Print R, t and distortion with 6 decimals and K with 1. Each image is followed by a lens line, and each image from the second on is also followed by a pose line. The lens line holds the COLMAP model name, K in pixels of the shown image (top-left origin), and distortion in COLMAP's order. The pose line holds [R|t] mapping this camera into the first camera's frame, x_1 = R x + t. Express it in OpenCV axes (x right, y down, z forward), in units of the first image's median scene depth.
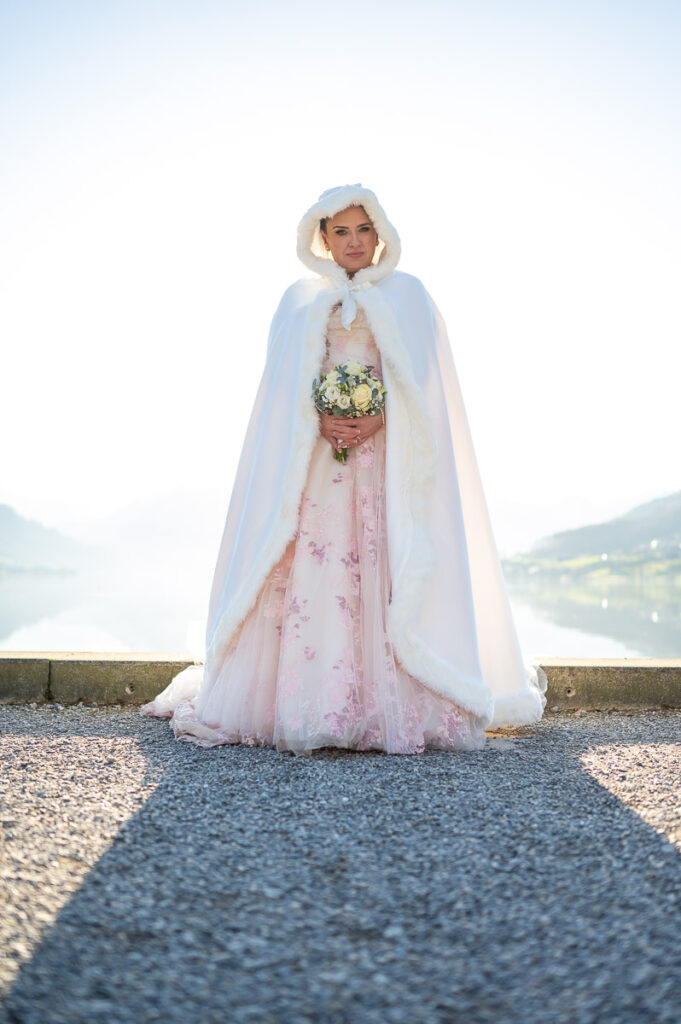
lens RADIAL K [[993.4, 0, 338.3], [0, 993.4, 513.9], [0, 0, 1]] dist [0.002546, 0.000000]
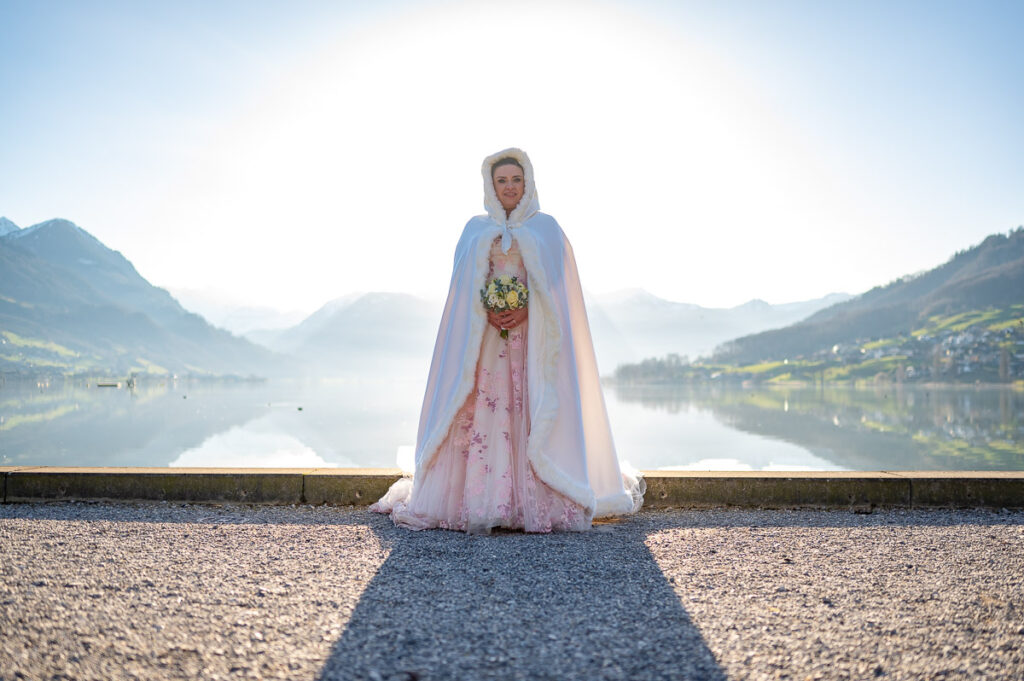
lens RADIAL K [[993.4, 0, 517.1], [0, 993.4, 346.1], [0, 0, 1]] dist [0.002546, 0.000000]
pose [[0.999963, -0.006738, -0.005414, 0.034652], [0.006880, 0.999619, 0.026725, -0.087384], [0.005232, -0.026761, 0.999628, -0.499706]]
